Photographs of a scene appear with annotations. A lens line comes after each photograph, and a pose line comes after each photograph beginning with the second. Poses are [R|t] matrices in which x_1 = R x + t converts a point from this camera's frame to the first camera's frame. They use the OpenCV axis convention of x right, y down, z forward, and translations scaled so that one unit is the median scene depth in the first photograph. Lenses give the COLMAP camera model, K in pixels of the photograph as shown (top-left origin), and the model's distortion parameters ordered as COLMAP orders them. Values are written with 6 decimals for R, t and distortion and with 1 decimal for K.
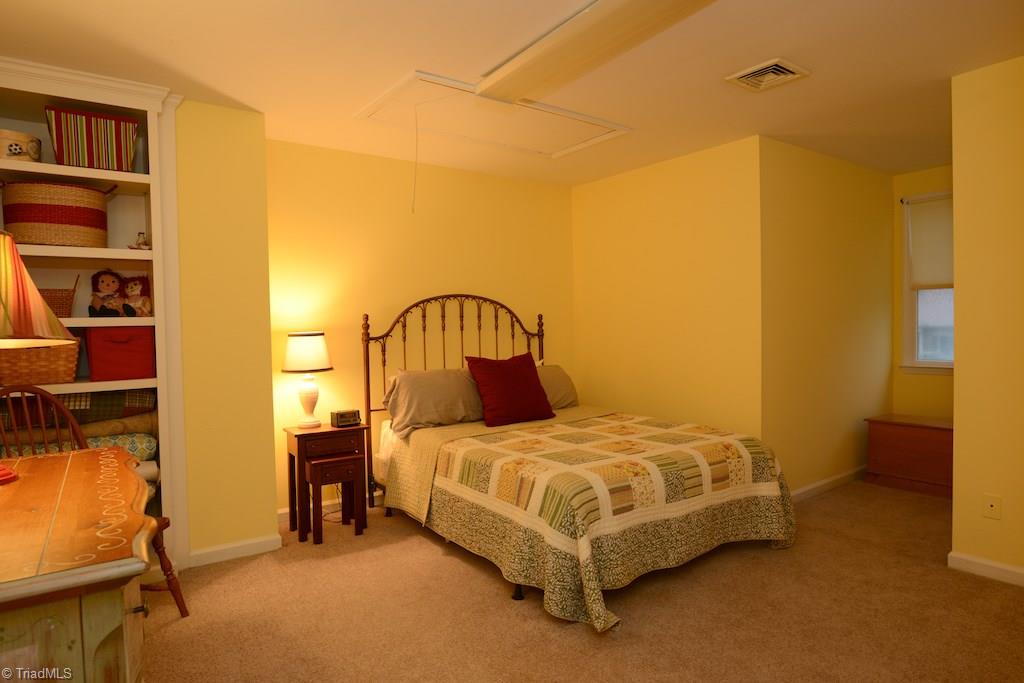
lens RADIAL K [[585.2, 0, 511.3], [0, 585.2, 338.7], [0, 0, 1]] dist [-0.038692, 0.013986]
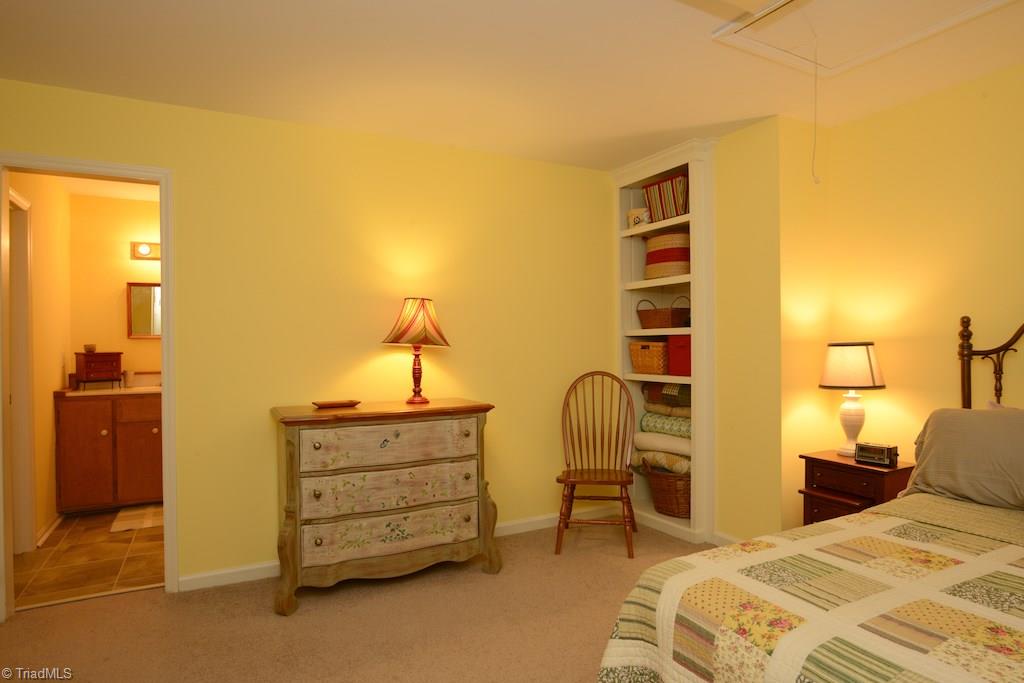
lens RADIAL K [[585.2, 0, 512.0], [0, 585.2, 340.9], [0, 0, 1]] dist [-0.038692, 0.013986]
pose [[-0.129479, 0.017958, -0.991419, 0.483408], [-0.013589, 0.999710, 0.019883, -0.019988], [0.991489, 0.016047, -0.129198, 0.563229]]
